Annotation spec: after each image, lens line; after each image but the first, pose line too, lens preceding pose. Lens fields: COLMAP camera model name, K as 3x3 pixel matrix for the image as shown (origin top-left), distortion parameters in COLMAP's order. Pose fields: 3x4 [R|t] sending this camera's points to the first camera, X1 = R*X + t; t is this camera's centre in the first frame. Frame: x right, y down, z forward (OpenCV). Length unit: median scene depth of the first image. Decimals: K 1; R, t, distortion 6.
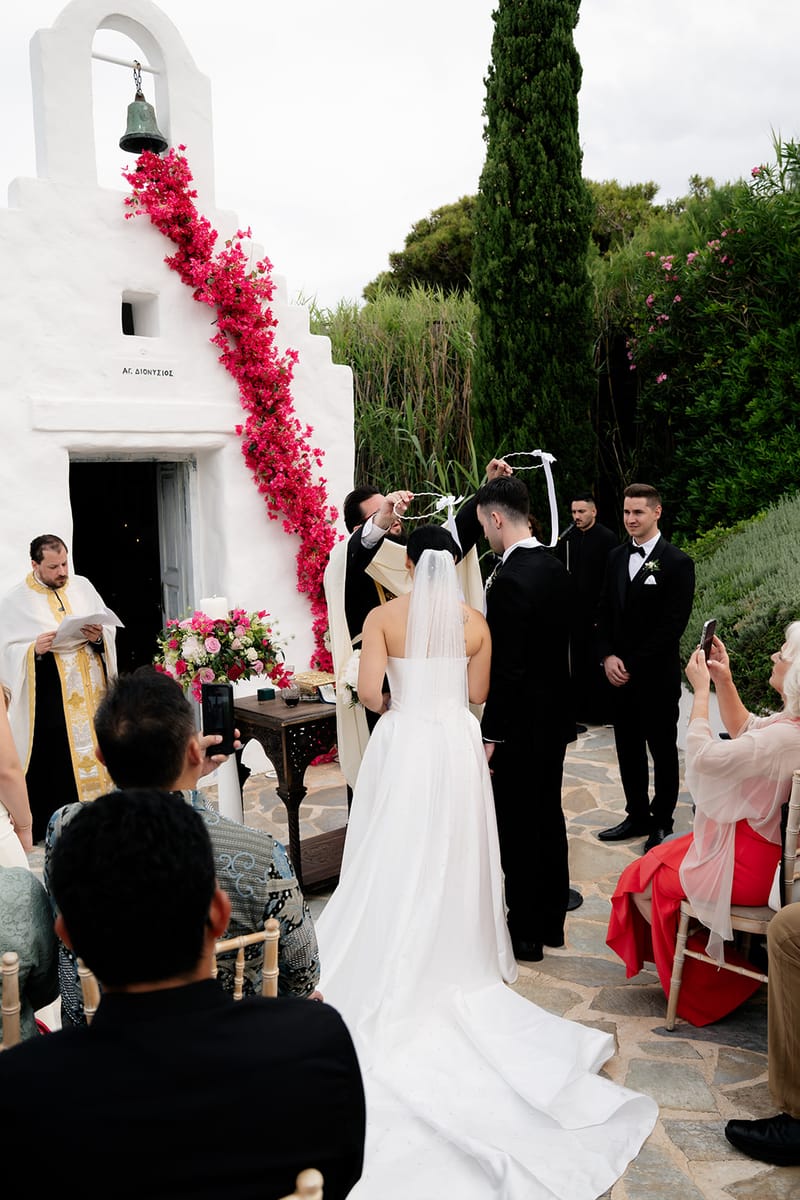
lens RADIAL K [[979.0, 0, 403.8], [0, 979.0, 588.8], [0, 0, 1]] dist [-0.074686, 0.083313]
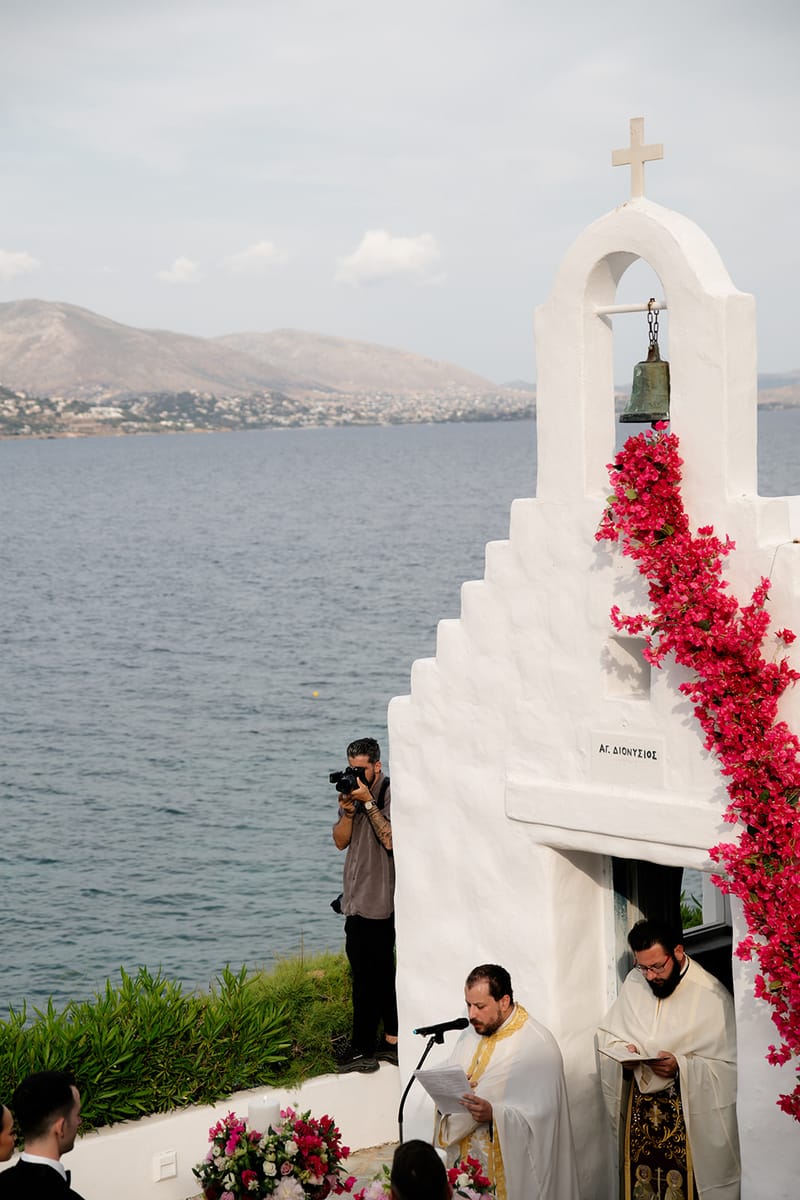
lens RADIAL K [[2389.4, 0, 400.0], [0, 2389.4, 600.0], [0, 0, 1]] dist [0.393423, 0.003655]
pose [[0.040018, 0.099997, -0.994183, 1.329254], [-0.079391, 0.992152, 0.096597, -0.451835], [0.996040, 0.075063, 0.047643, 0.700731]]
